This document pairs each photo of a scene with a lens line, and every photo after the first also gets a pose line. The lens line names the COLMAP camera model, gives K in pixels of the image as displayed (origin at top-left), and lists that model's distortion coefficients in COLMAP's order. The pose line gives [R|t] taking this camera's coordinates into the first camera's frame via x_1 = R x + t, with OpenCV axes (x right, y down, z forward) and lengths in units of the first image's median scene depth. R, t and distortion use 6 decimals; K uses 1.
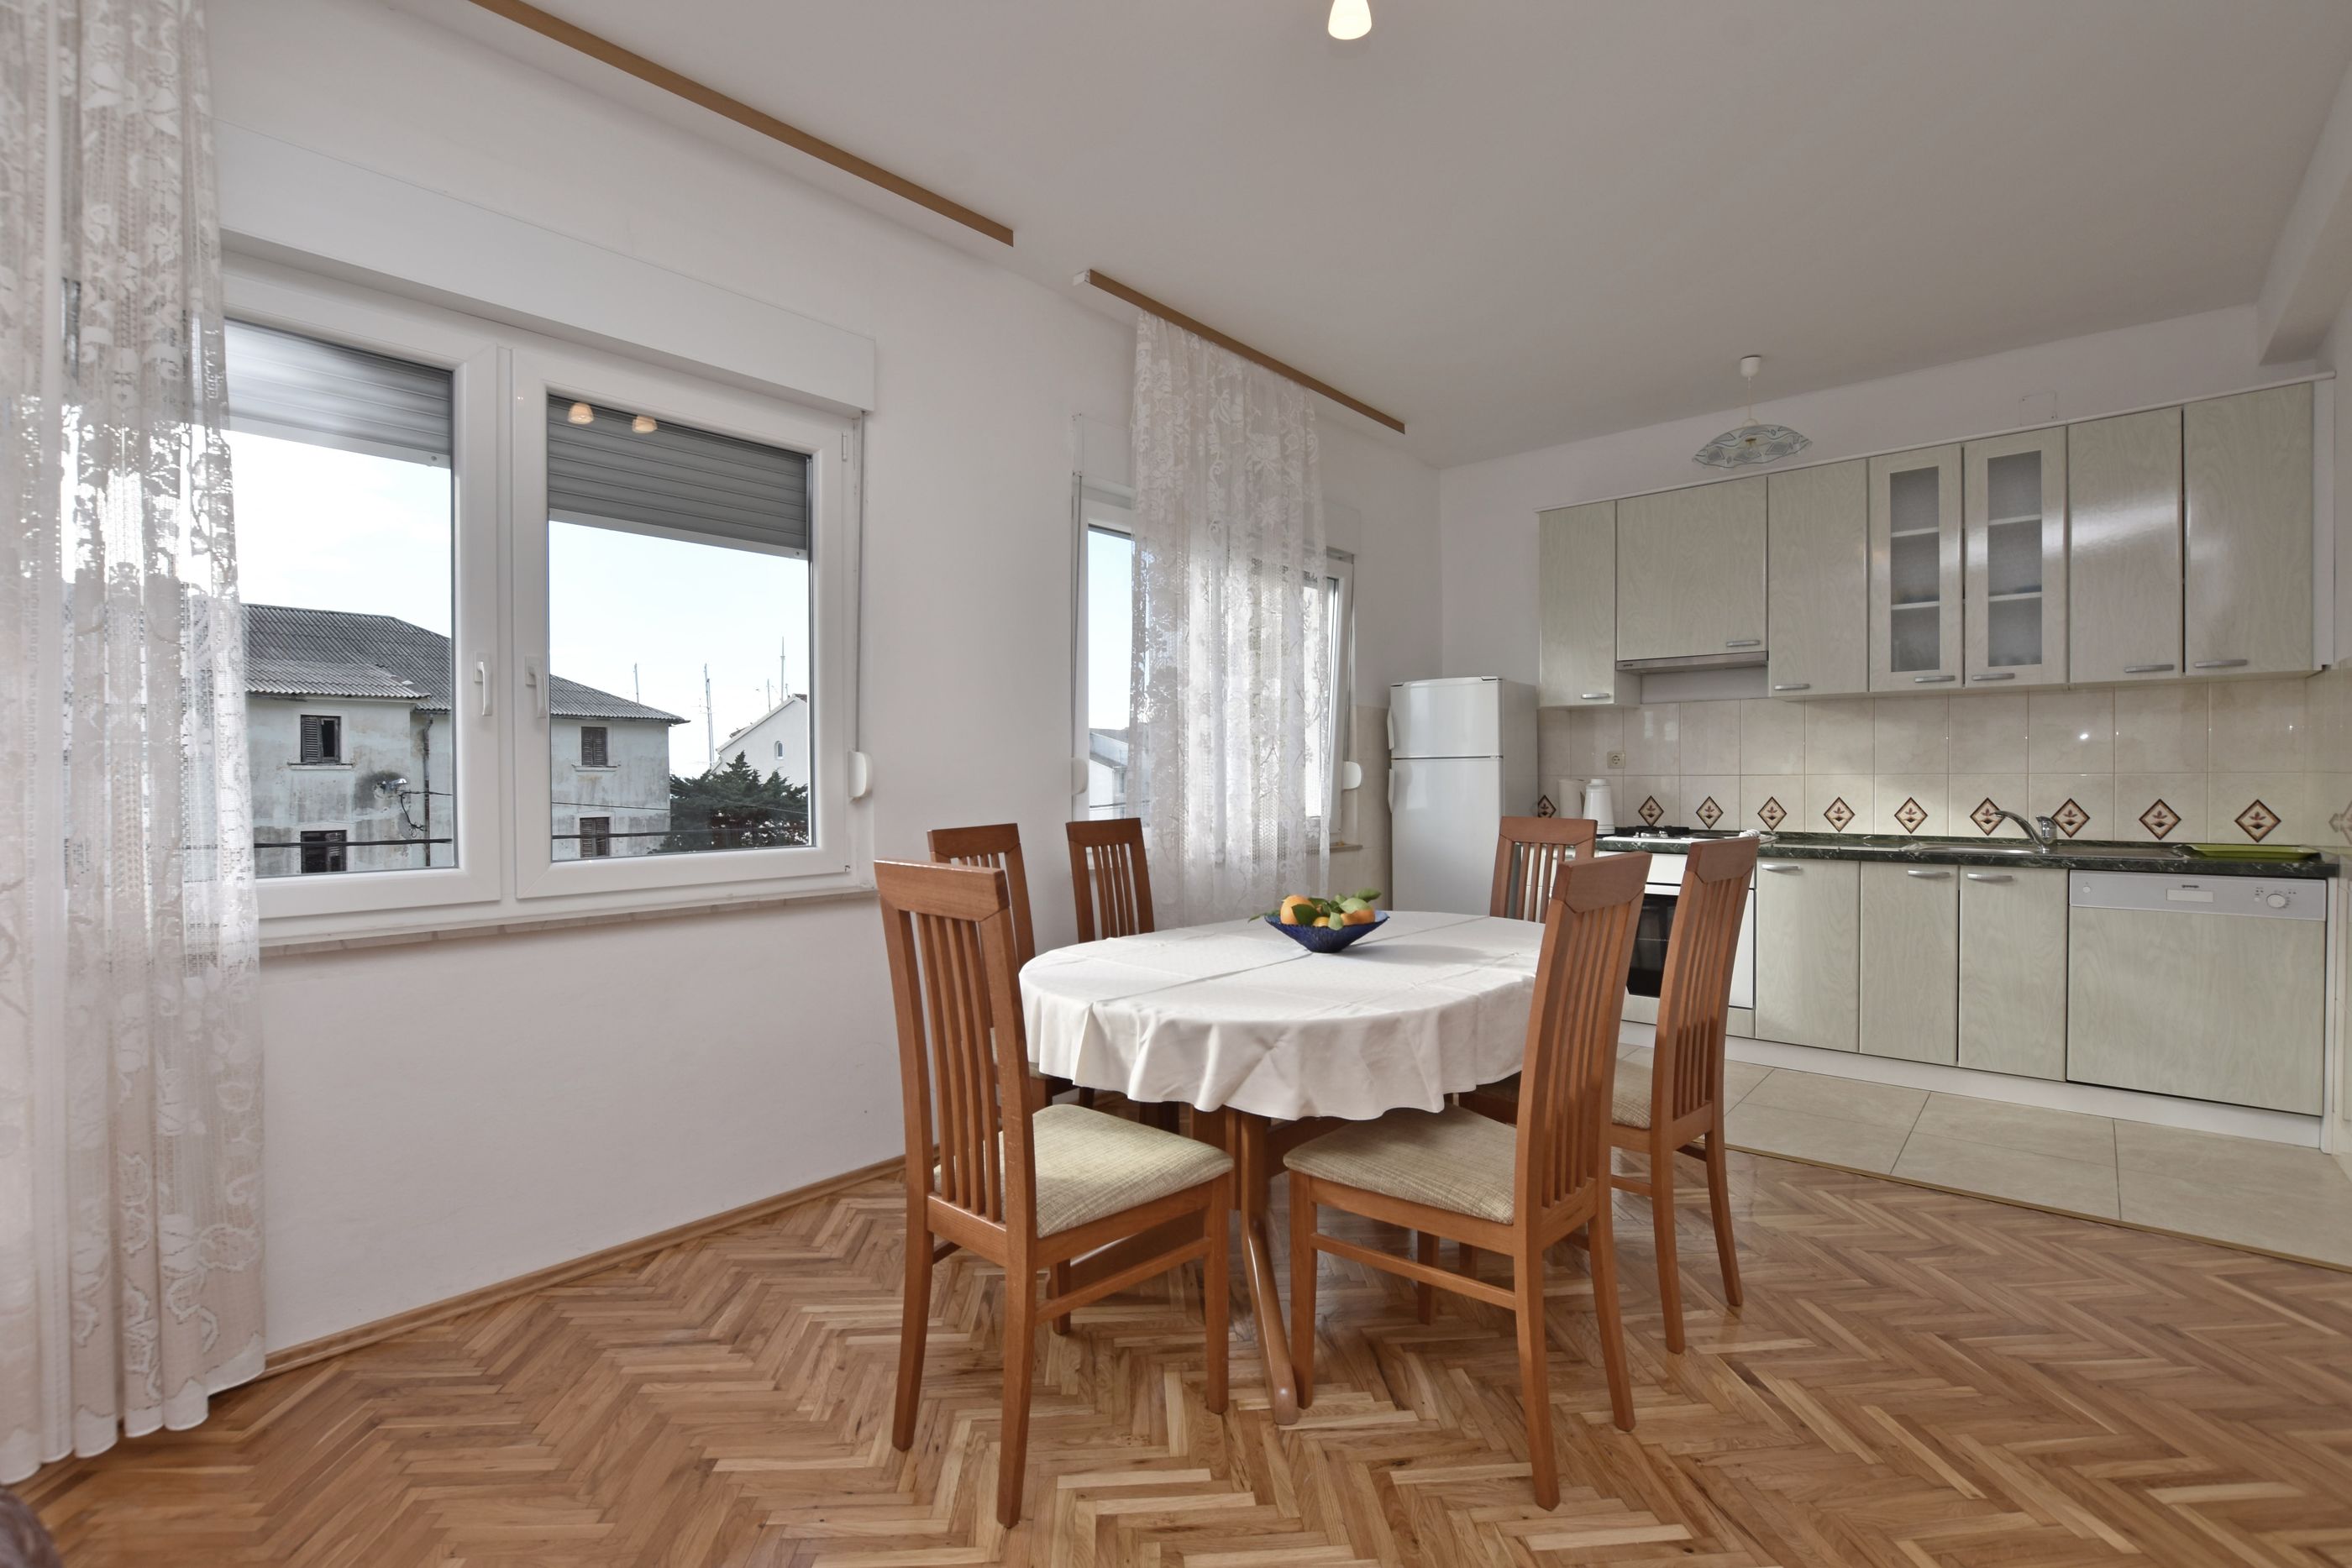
lens RADIAL K [[1067.1, 0, 1176.0], [0, 1067.1, 784.0], [0, 0, 1]] dist [-0.011182, 0.000190]
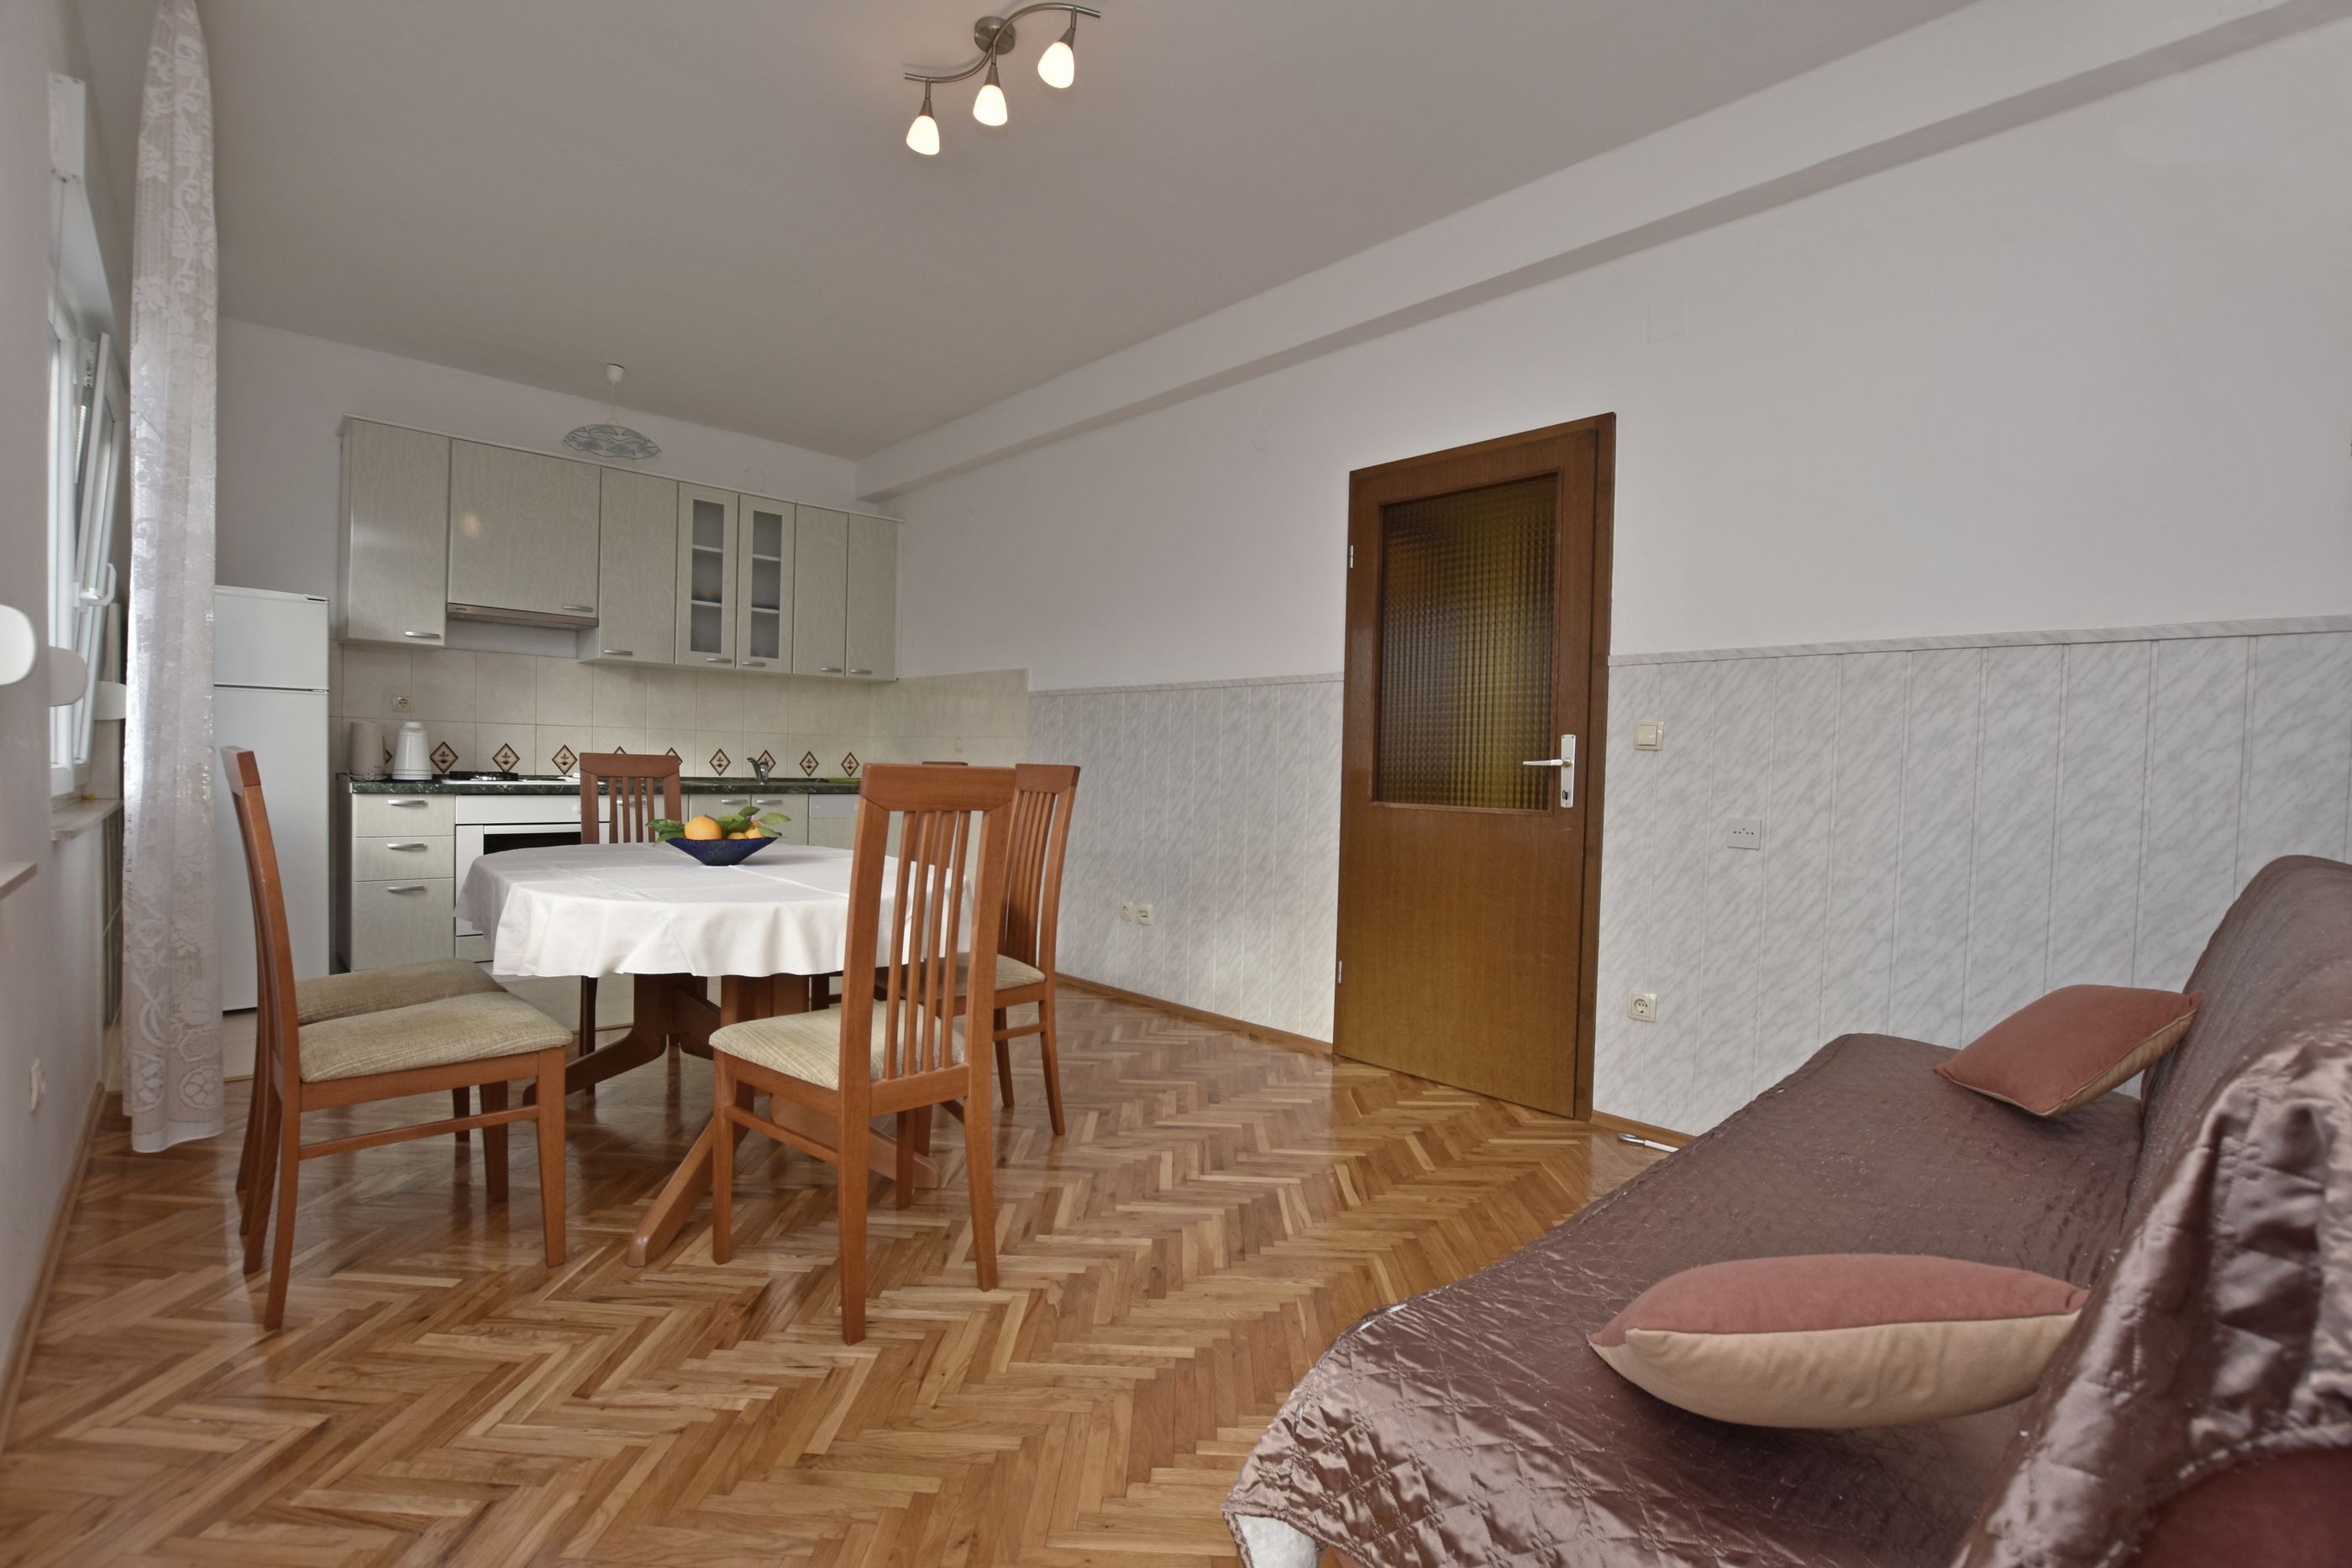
lens RADIAL K [[1067.1, 0, 1176.0], [0, 1067.1, 784.0], [0, 0, 1]] dist [-0.011182, 0.000190]
pose [[0.088657, -0.008997, 0.996022, -0.570177], [-0.016012, 0.999817, 0.010457, 0.034946], [-0.995934, -0.016876, 0.088496, 0.276501]]
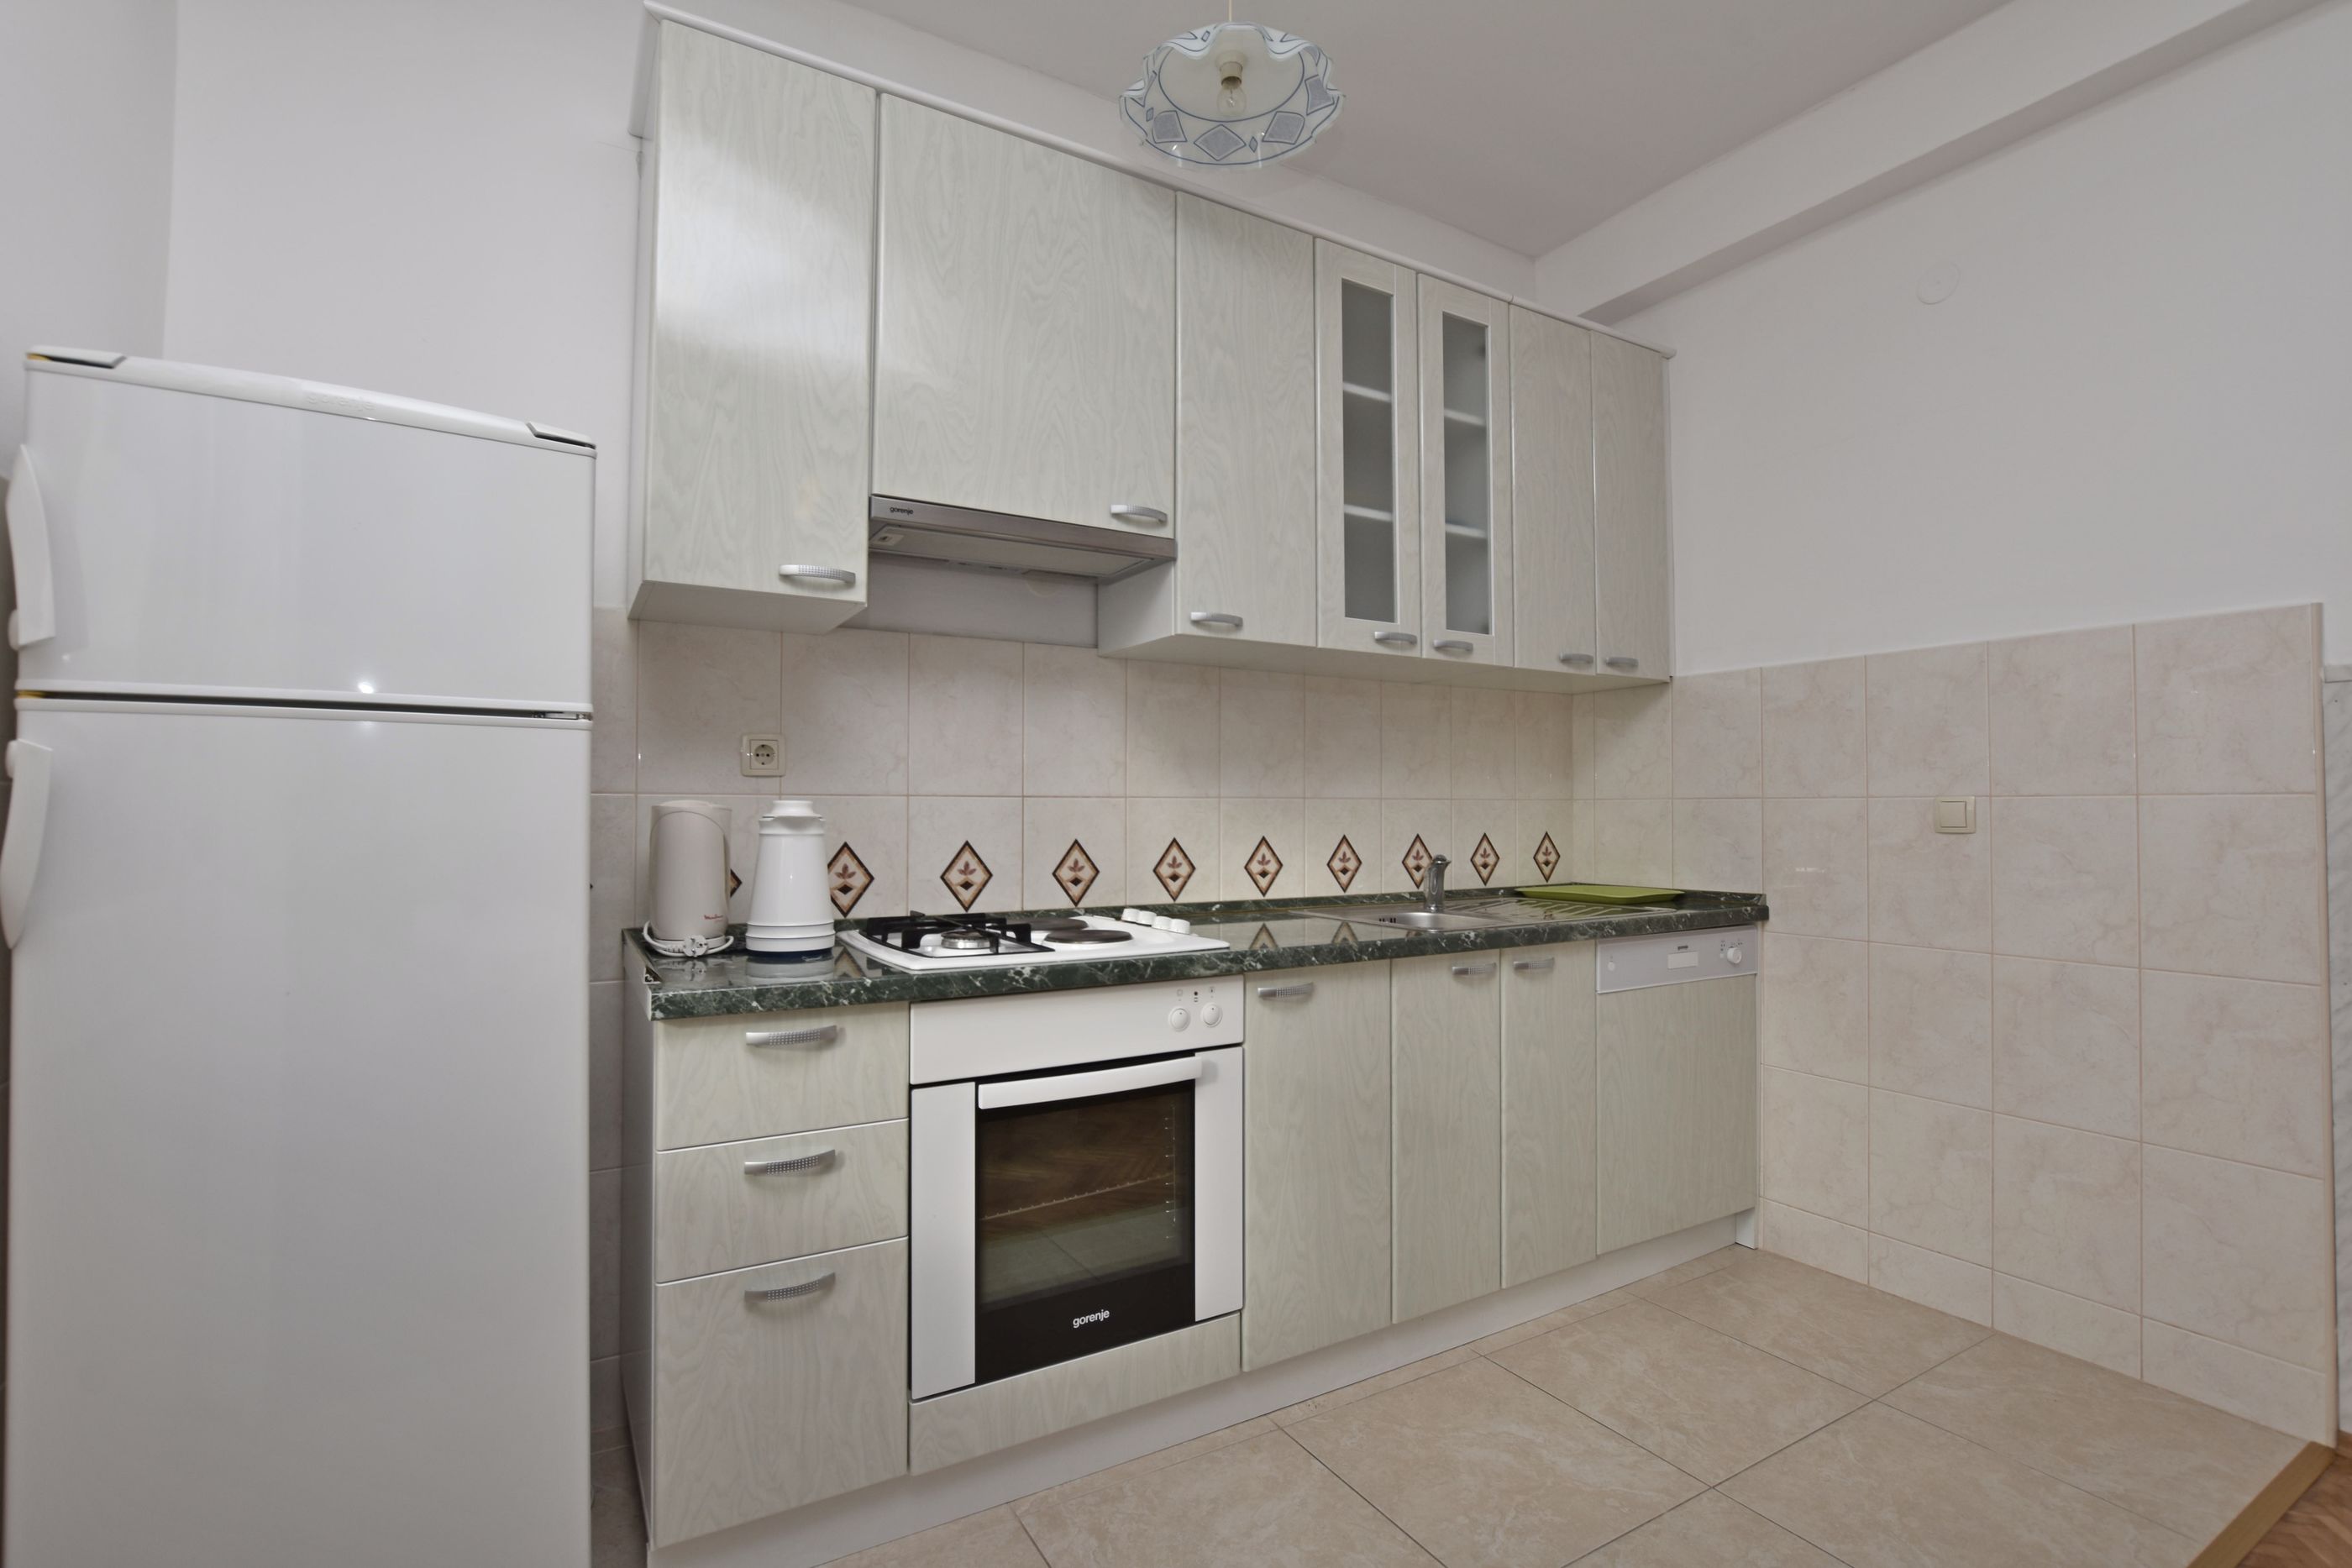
lens RADIAL K [[1067.1, 0, 1176.0], [0, 1067.1, 784.0], [0, 0, 1]] dist [-0.011182, 0.000190]
pose [[0.312149, 0.028898, 0.949593, 0.098154], [0.006250, 0.999453, -0.032469, 0.002156], [-0.950012, 0.016070, 0.311798, 0.885074]]
